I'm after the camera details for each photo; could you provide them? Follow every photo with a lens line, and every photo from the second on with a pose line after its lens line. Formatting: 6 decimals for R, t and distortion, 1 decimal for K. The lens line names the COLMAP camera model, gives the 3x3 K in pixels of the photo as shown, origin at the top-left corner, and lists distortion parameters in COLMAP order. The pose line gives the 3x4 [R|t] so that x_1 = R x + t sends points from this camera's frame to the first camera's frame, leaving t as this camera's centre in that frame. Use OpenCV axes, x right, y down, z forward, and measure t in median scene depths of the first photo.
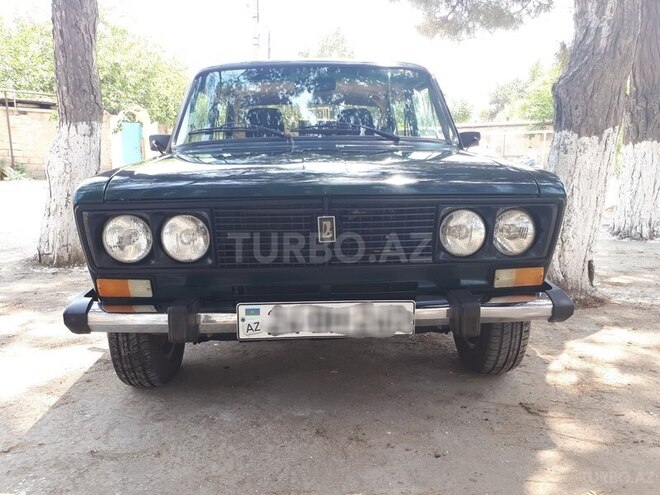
lens RADIAL K [[534.1, 0, 331.0], [0, 534.1, 251.6], [0, 0, 1]] dist [0.019903, -0.020000]
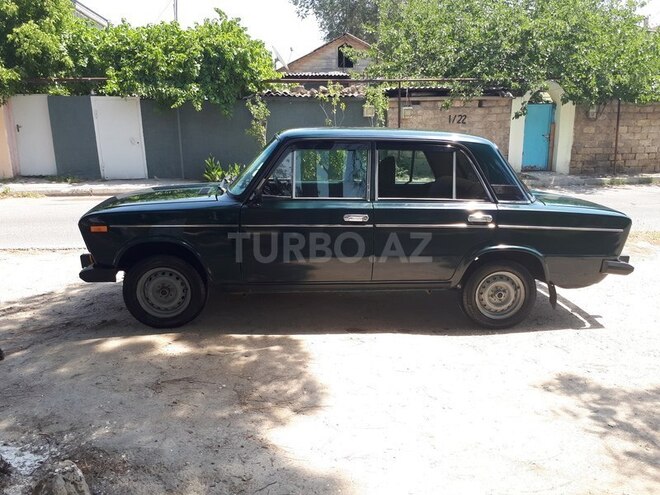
lens RADIAL K [[534.1, 0, 327.8], [0, 534.1, 259.8], [0, 0, 1]] dist [0.019903, -0.020000]
pose [[0.686907, 0.153398, -0.710372, 0.067439], [-0.106665, 0.988164, 0.110243, -0.288105], [0.718875, 0.000045, 0.695139, 0.940419]]
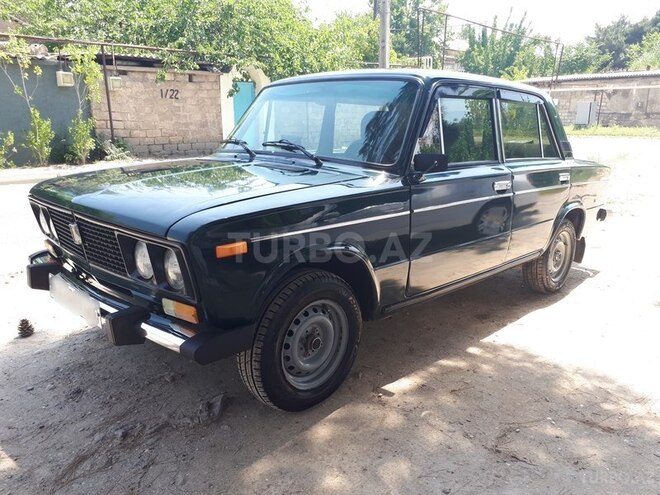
lens RADIAL K [[534.1, 0, 340.4], [0, 534.1, 264.4], [0, 0, 1]] dist [0.019903, -0.020000]
pose [[0.995024, 0.022134, -0.097143, -0.634638], [-0.011644, 0.994164, 0.107253, -0.243395], [0.098950, -0.105589, 0.989475, 0.803912]]
